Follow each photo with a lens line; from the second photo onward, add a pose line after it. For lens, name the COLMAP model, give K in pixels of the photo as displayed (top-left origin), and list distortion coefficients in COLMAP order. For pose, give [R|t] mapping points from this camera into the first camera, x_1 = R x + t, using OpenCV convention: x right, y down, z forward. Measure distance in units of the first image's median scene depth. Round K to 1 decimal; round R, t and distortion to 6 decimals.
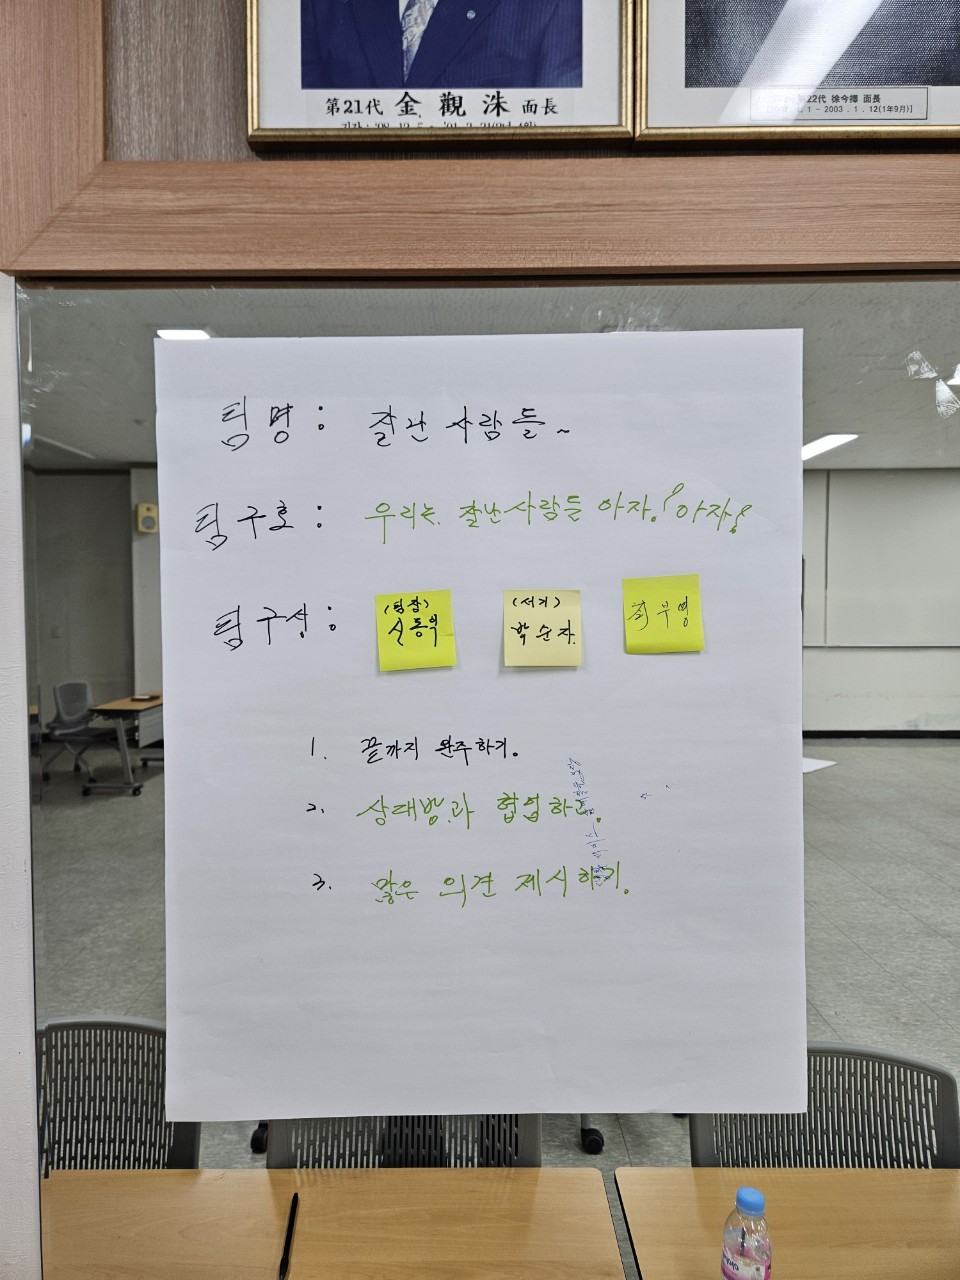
lens RADIAL K [[837.2, 0, 480.0], [0, 837.2, 640.0], [0, 0, 1]] dist [0.079895, -0.075135]
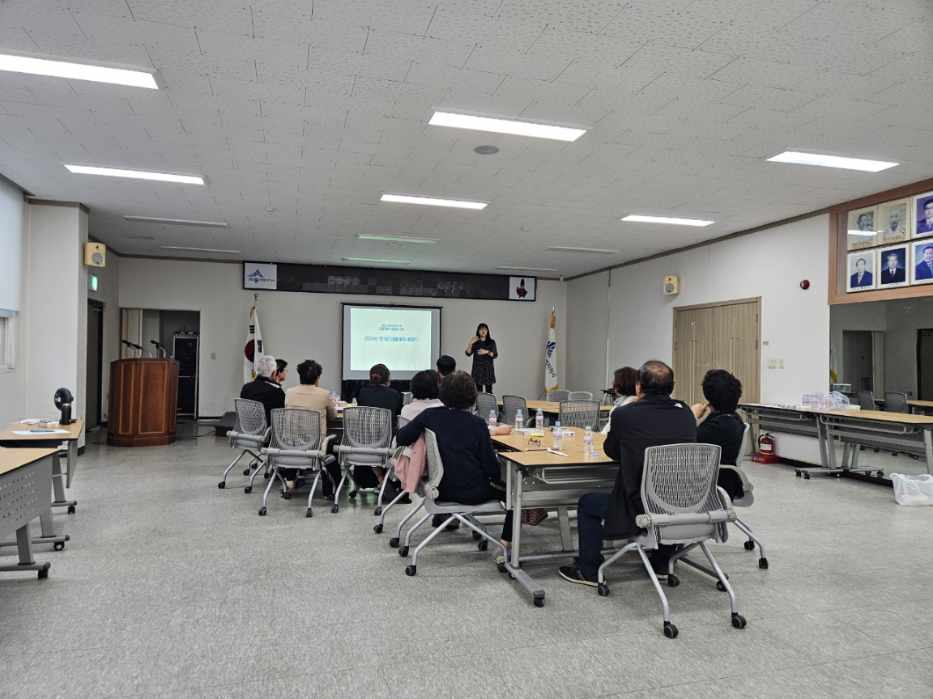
lens RADIAL K [[610.3, 0, 466.5], [0, 610.3, 349.5], [0, 0, 1]] dist [0.079895, -0.075135]
pose [[0.297577, -0.005142, -0.954684, 6.441511], [0.015331, 0.999882, -0.000607, 0.130181], [0.954575, -0.014456, 0.297621, -6.660738]]
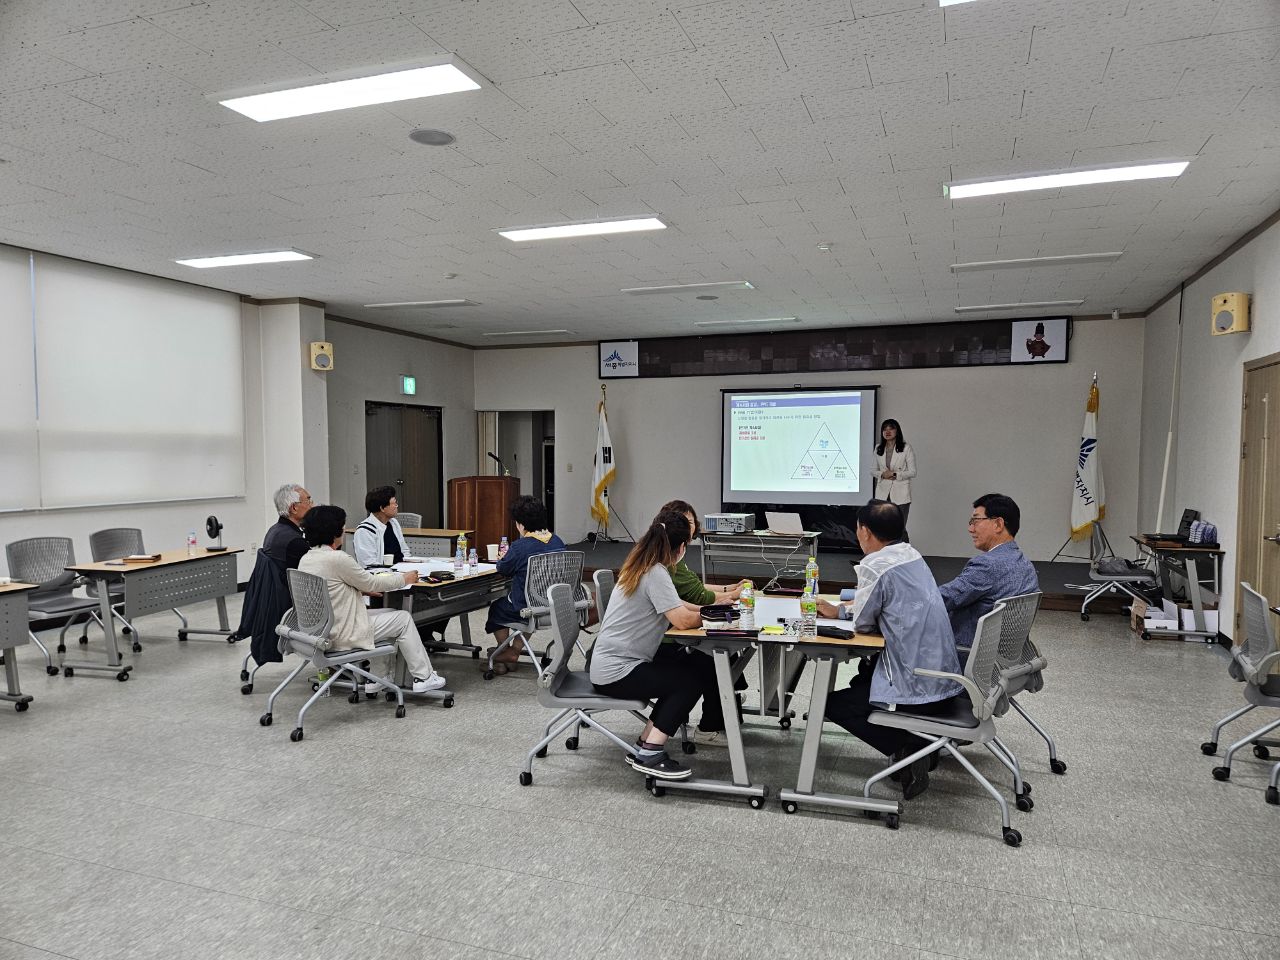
lens RADIAL K [[849.1, 0, 676.3], [0, 849.1, 493.0], [0, 0, 1]] dist [0.083971, -0.086466]
pose [[-0.316498, 0.051432, -0.947198, 4.934835], [0.030286, 0.998568, 0.044102, 0.008780], [0.948110, -0.014729, -0.317602, -1.372074]]
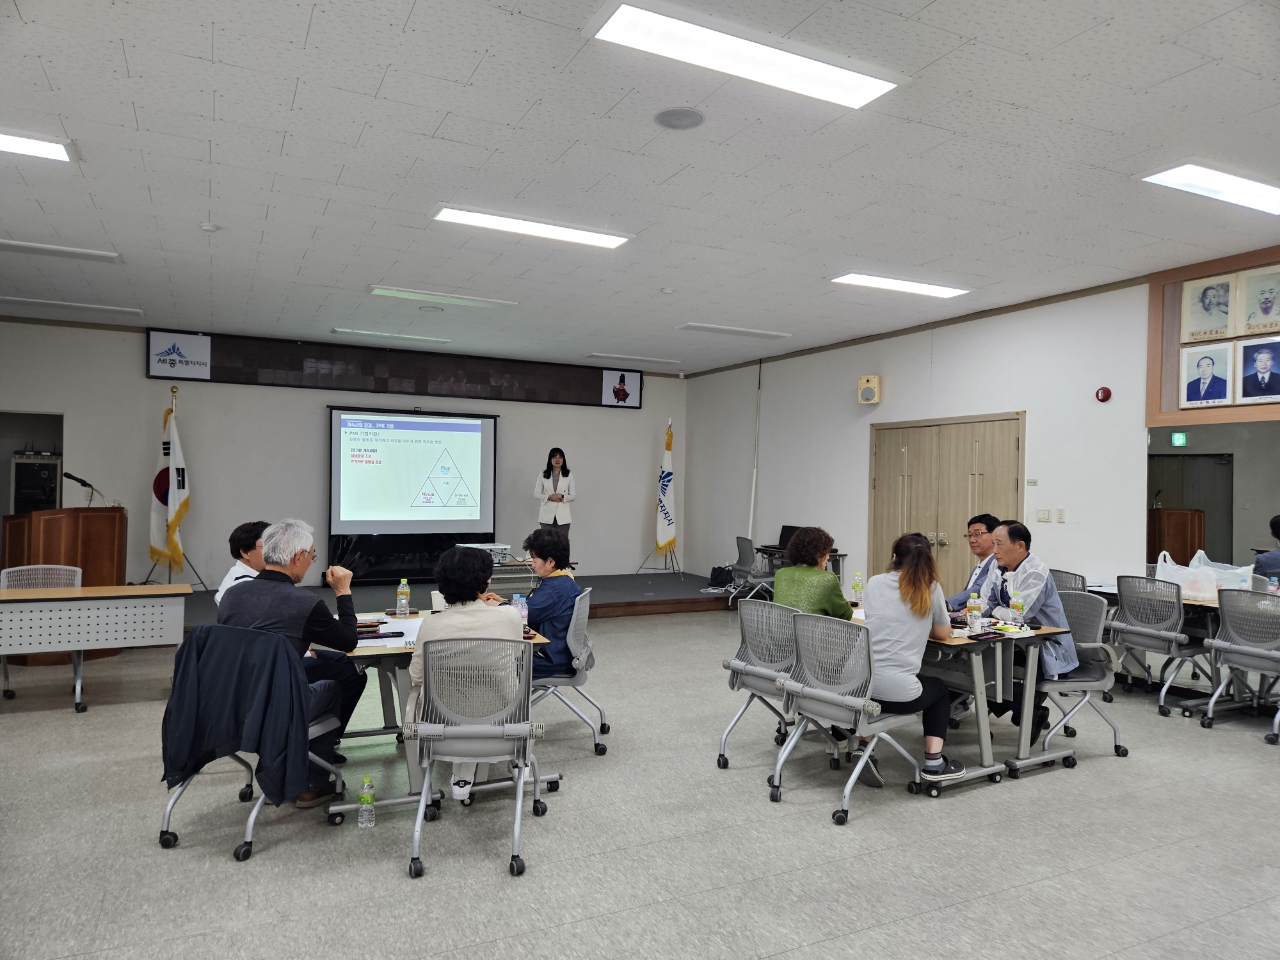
lens RADIAL K [[837.2, 0, 640.0], [0, 837.2, 480.0], [0, 0, 1]] dist [0.079895, -0.075135]
pose [[0.466383, 0.006827, -0.884556, 4.245227], [0.009214, 0.999878, 0.012575, -0.091075], [0.884535, -0.014015, 0.466264, -6.843610]]
